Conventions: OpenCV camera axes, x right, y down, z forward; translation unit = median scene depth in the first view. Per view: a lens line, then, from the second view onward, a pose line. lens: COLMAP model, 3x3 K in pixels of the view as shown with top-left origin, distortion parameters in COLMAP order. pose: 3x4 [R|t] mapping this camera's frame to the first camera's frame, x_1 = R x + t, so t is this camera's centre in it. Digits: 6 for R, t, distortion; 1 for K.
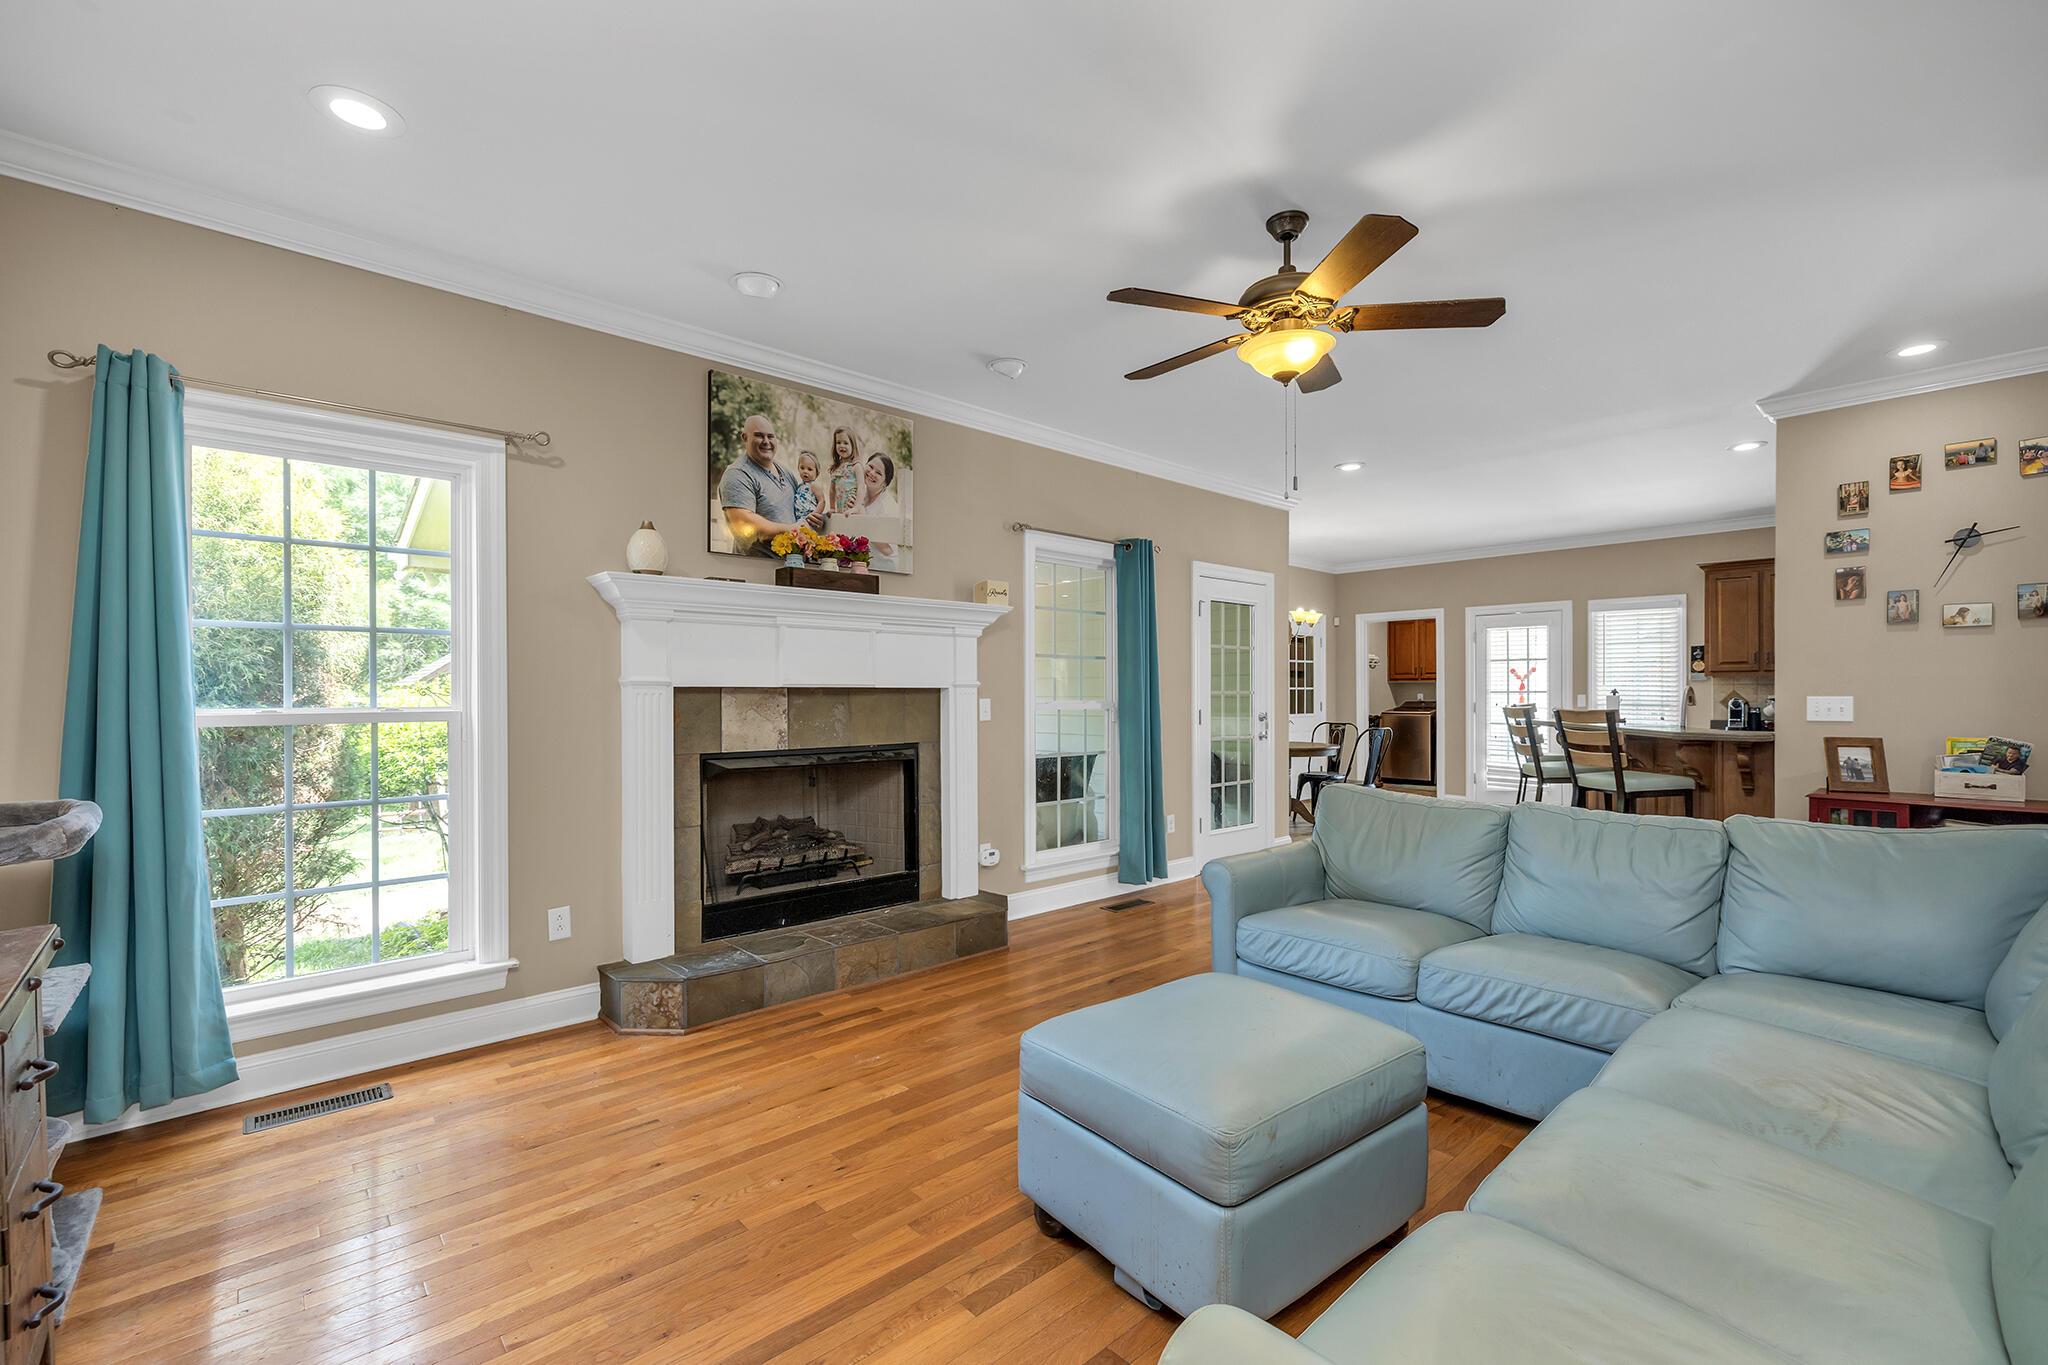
lens RADIAL K [[886.2, 0, 1030.9], [0, 886.2, 680.6], [0, 0, 1]] dist [-0.000749, -0.001067]
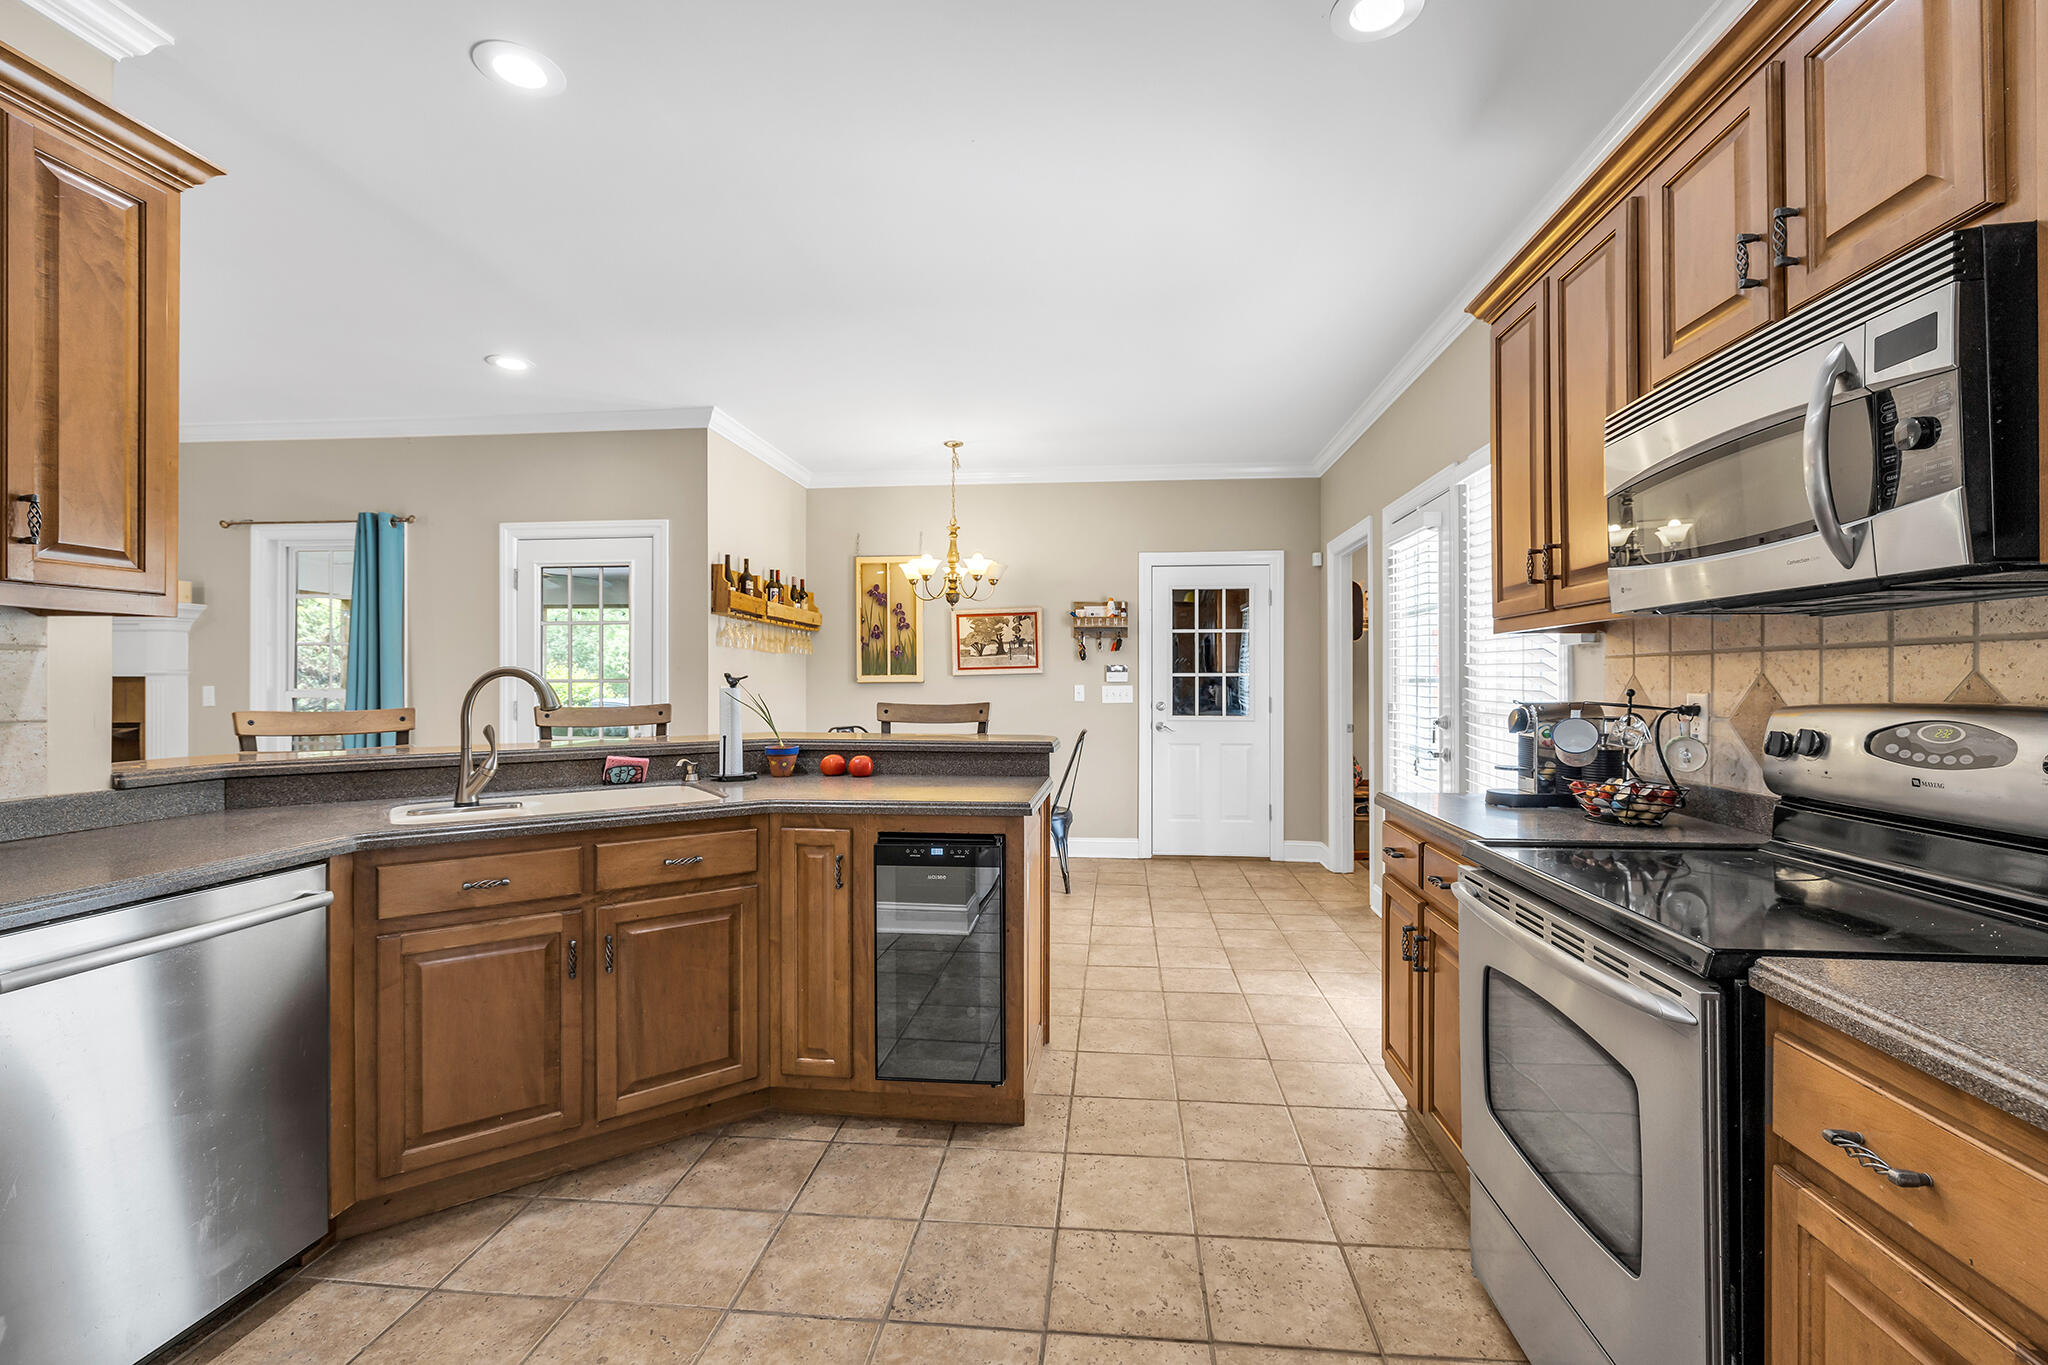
lens RADIAL K [[886.2, 0, 1030.9], [0, 886.2, 680.6], [0, 0, 1]] dist [-0.000749, -0.001067]
pose [[0.665863, 0.000467, -0.746074, 1.250092], [0.009803, 0.999908, 0.009376, 0.010739], [0.746010, -0.013557, 0.665797, 0.896051]]
